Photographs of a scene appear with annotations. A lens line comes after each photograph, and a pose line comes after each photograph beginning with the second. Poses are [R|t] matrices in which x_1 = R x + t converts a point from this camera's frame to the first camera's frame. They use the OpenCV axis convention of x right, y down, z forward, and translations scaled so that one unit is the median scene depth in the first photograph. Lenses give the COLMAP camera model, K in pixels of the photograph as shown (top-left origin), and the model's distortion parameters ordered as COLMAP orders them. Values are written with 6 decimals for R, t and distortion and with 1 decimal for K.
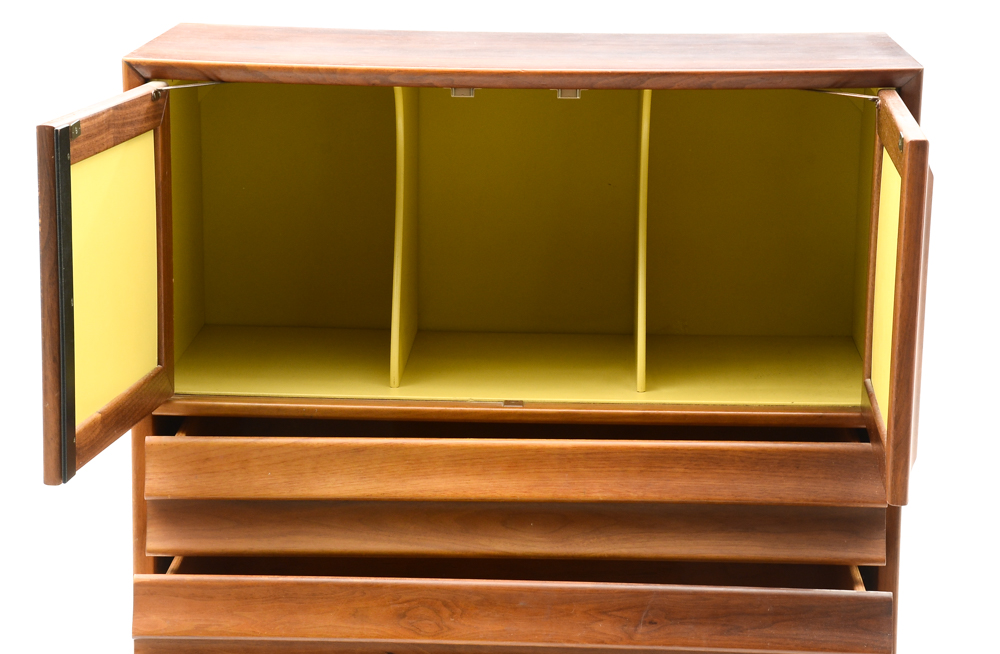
lens RADIAL K [[2341.3, 0, 500.0], [0, 2341.3, 327.0], [0, 0, 1]] dist [0.355109, 0.050895]
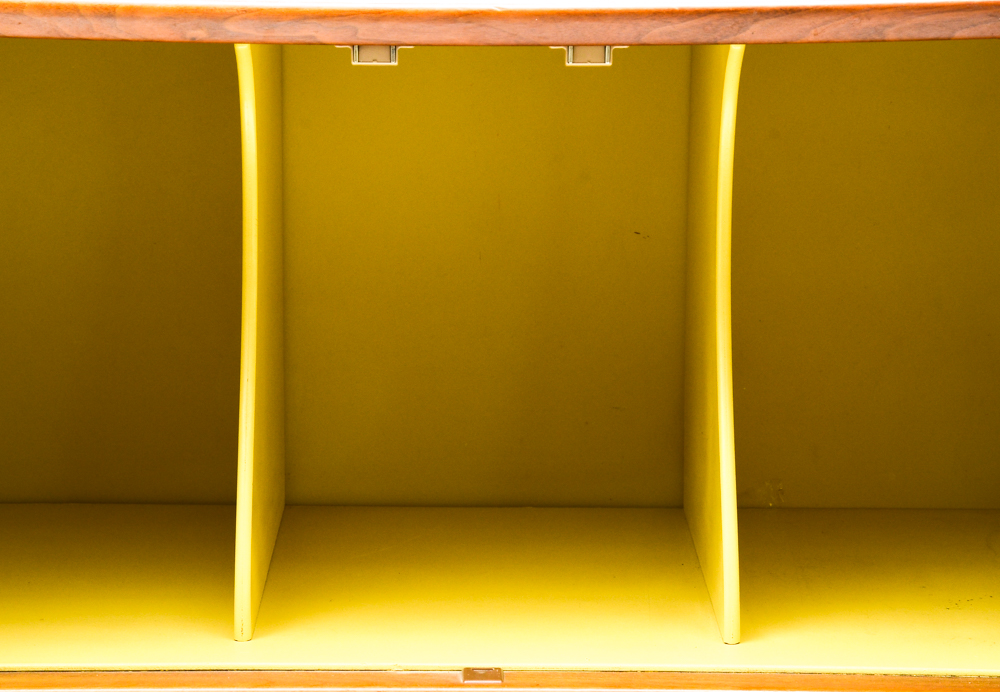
lens RADIAL K [[2932.4, 0, 500.0], [0, 2932.4, 346.0], [0, 0, 1]] dist [0.705645, 0.219791]
pose [[0.999026, -0.013199, 0.042100, -0.016569], [0.013802, 0.999806, -0.014074, -0.029282], [-0.041906, 0.014641, 0.999014, 0.375194]]
